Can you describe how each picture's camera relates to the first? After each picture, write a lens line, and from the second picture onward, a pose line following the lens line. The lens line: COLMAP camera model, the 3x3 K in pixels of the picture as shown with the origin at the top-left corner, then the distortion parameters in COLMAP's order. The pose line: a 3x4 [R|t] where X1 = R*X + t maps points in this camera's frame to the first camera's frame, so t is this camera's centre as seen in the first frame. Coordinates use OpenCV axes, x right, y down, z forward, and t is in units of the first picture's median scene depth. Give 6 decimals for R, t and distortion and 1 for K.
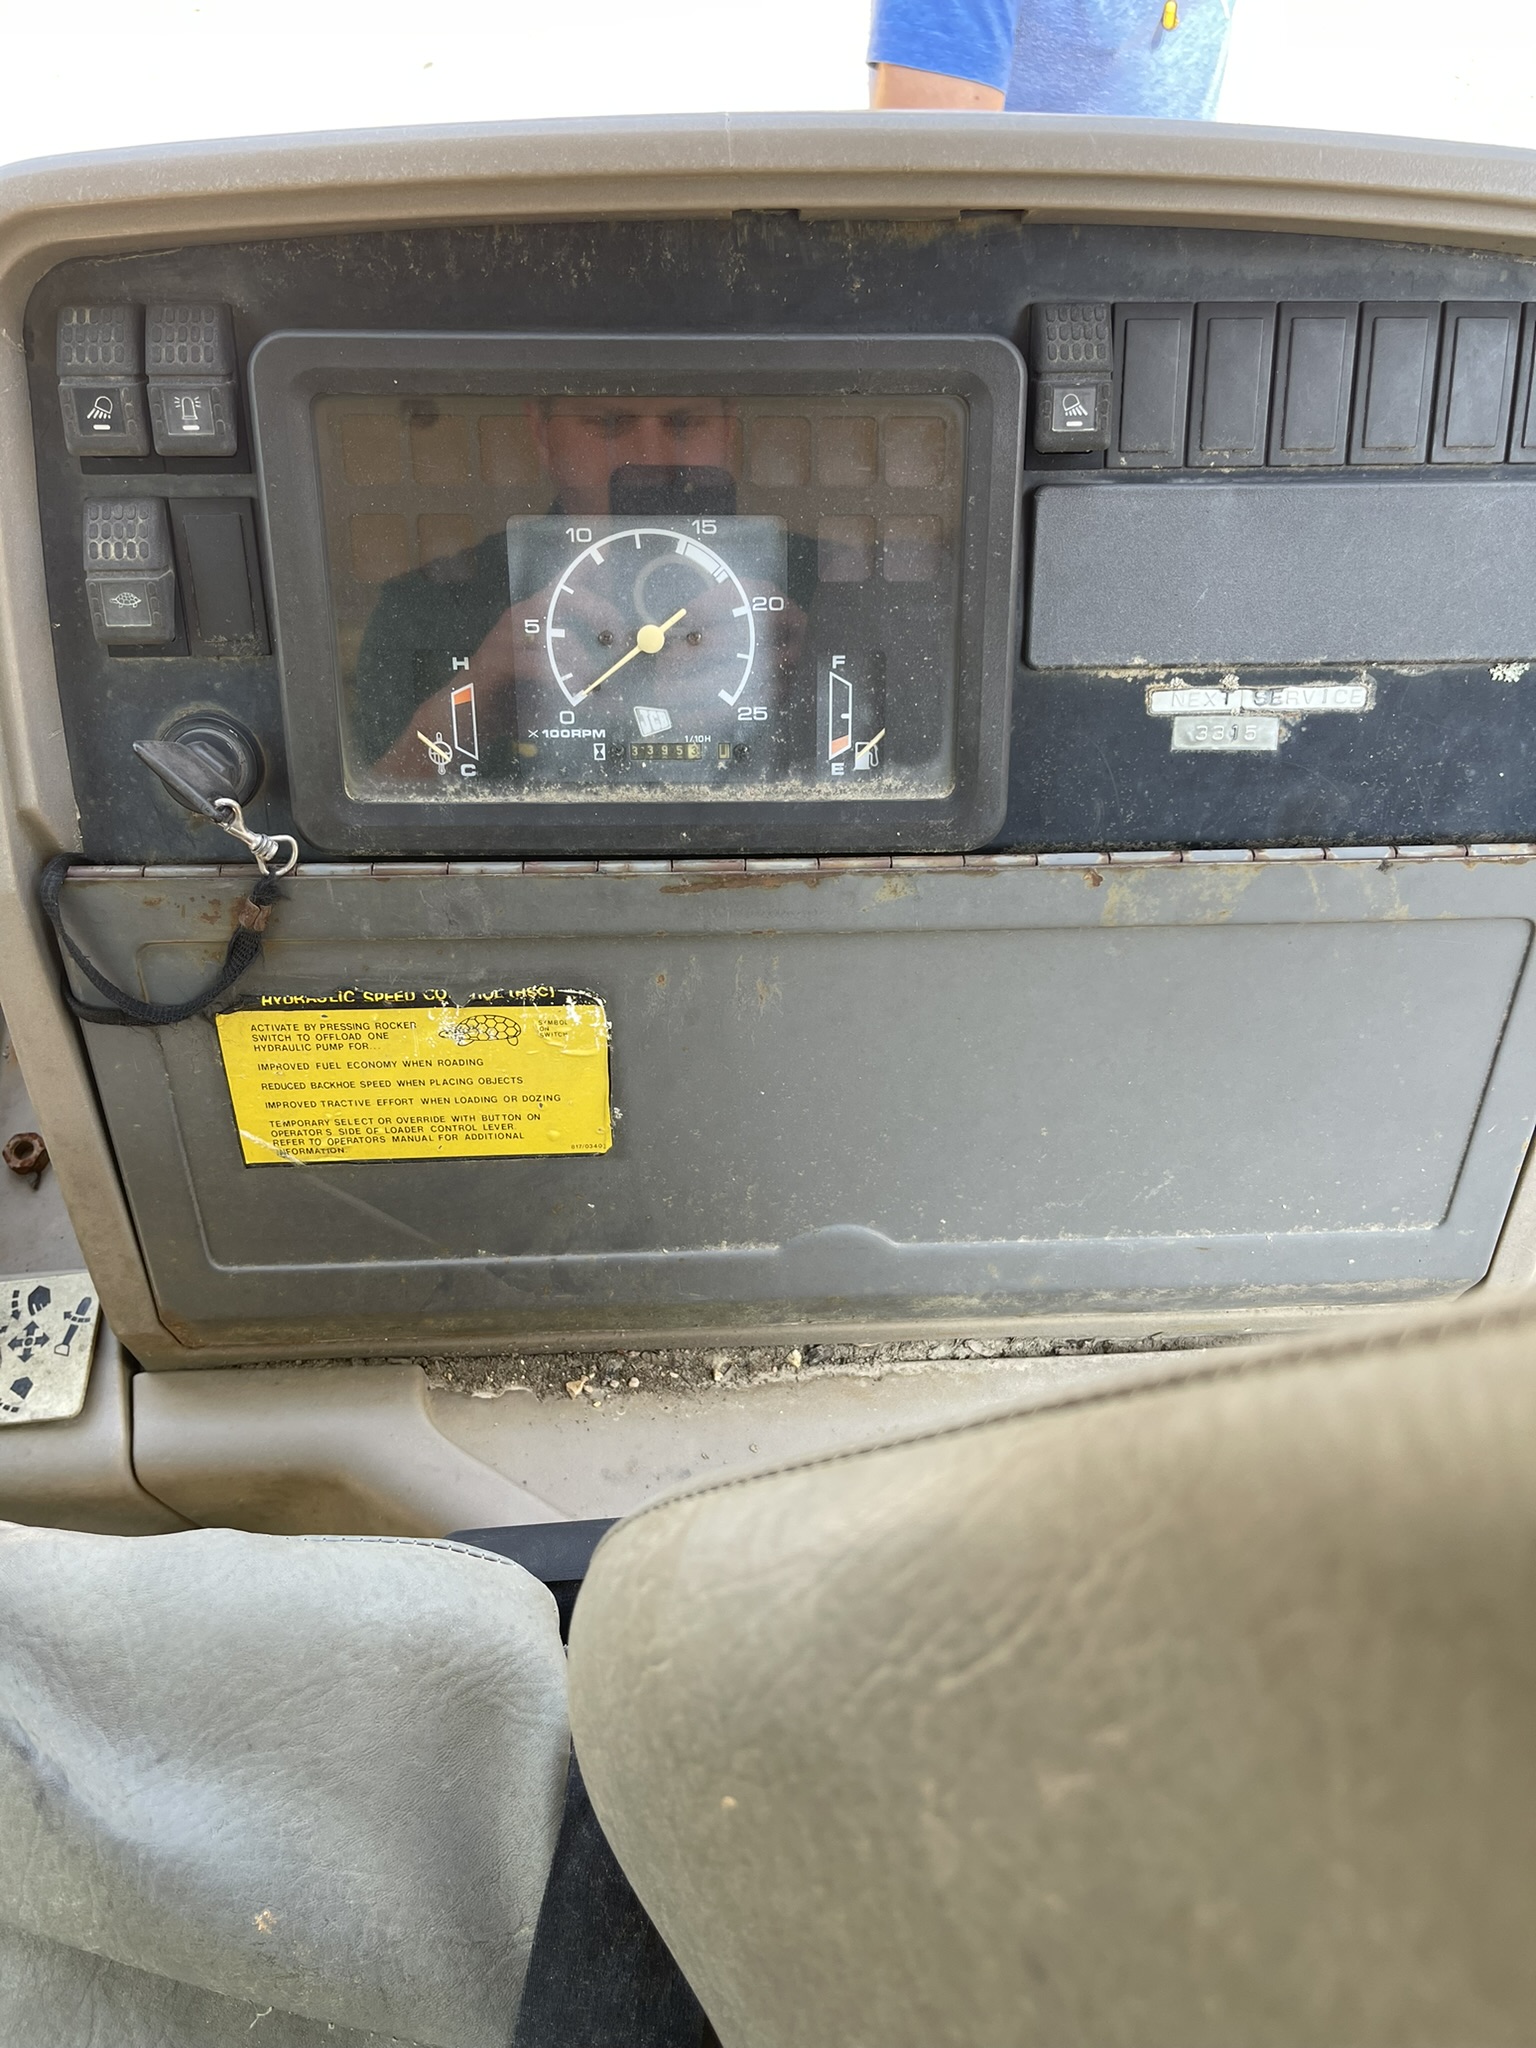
lens RADIAL K [[1519.6, 0, 768.0], [0, 1519.6, 1024.0], [0, 0, 1]] dist [0.029859, -0.065404]
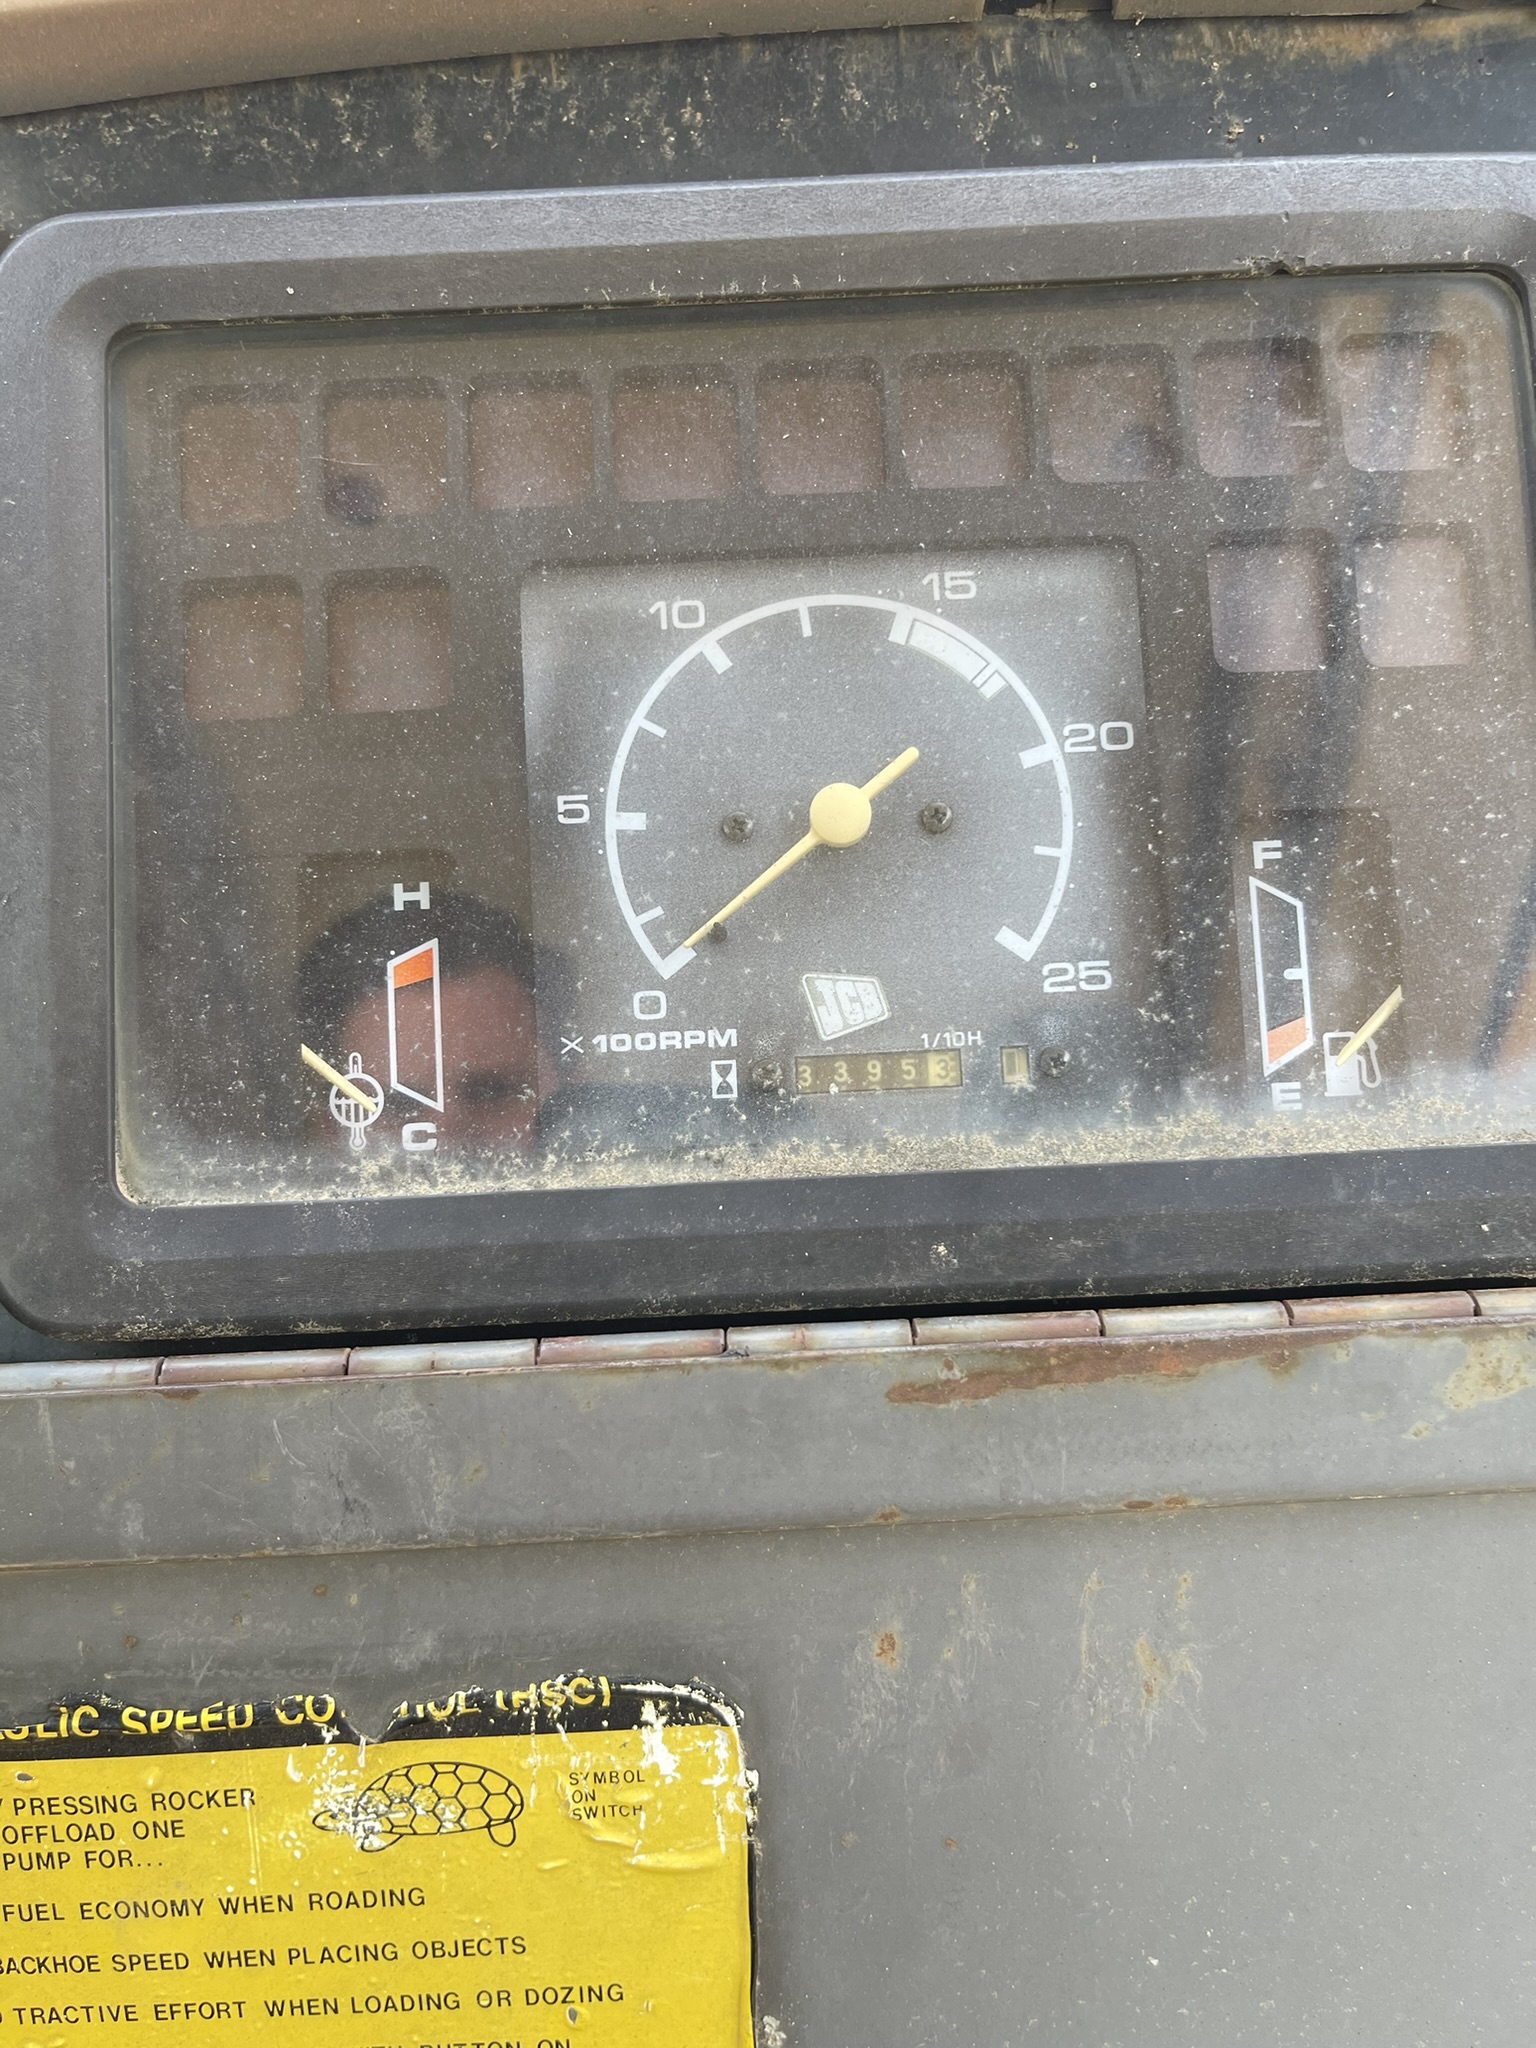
lens RADIAL K [[1478.9, 0, 761.9], [0, 1478.9, 1087.9], [0, 0, 1]] dist [0.050366, -0.079057]
pose [[0.998461, -0.045361, -0.031900, -0.087079], [0.028702, 0.914914, -0.402627, -0.008281], [0.047450, 0.401092, 0.914808, 0.621109]]
